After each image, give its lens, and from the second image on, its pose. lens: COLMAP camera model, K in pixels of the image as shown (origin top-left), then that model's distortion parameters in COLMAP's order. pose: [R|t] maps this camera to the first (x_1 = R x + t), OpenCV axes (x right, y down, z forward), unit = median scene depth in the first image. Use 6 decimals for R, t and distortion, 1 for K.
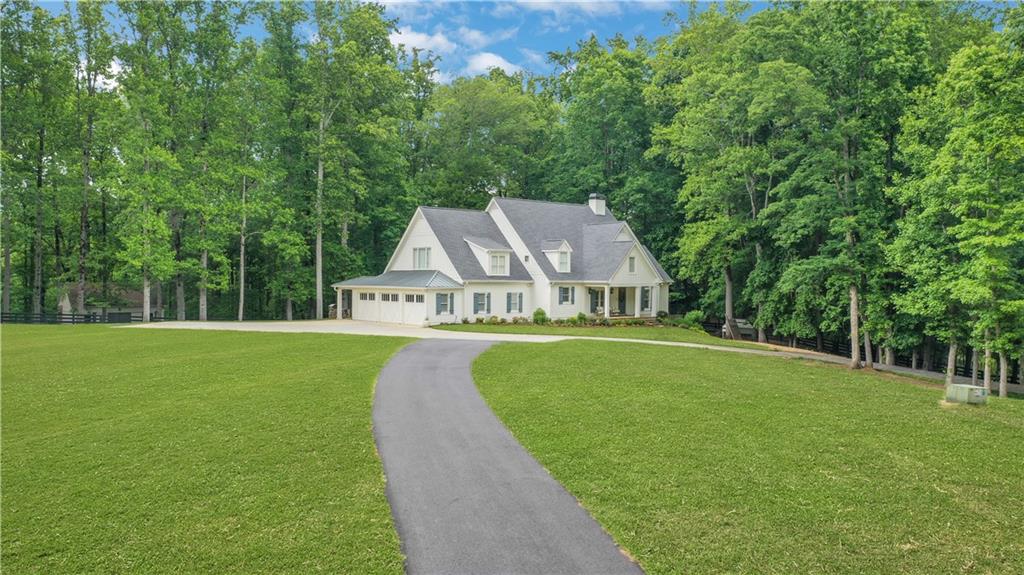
lens RADIAL K [[801.2, 0, 512.0], [0, 801.2, 287.5], [0, 0, 1]] dist [-0.012574, -0.004273]
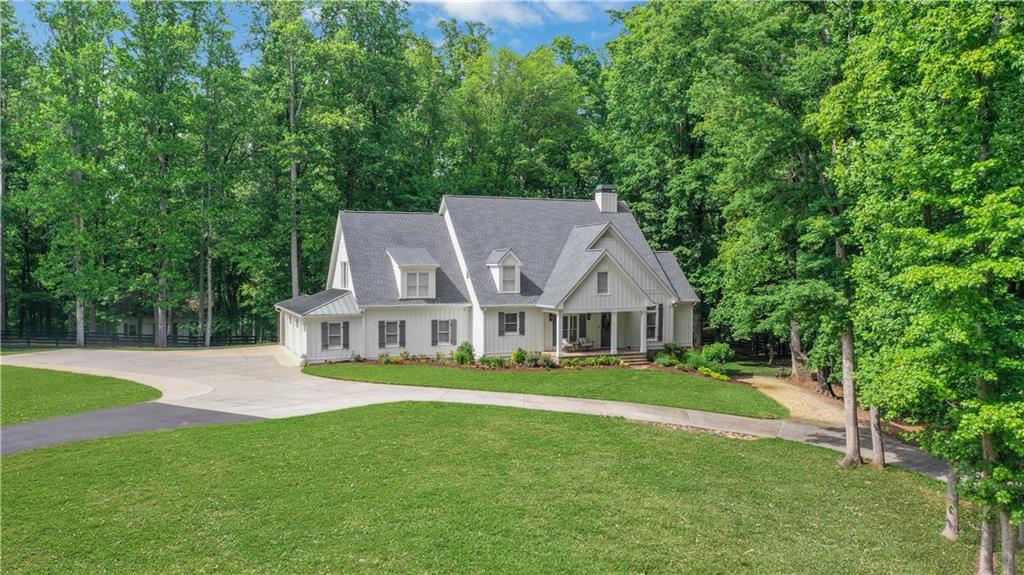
lens RADIAL K [[801.2, 0, 512.0], [0, 801.2, 287.5], [0, 0, 1]] dist [-0.012574, -0.004273]
pose [[0.952506, 0.002165, -0.304511, 0.301731], [0.001918, 0.999912, 0.013109, -0.034782], [0.304512, -0.013070, 0.952419, 0.285346]]
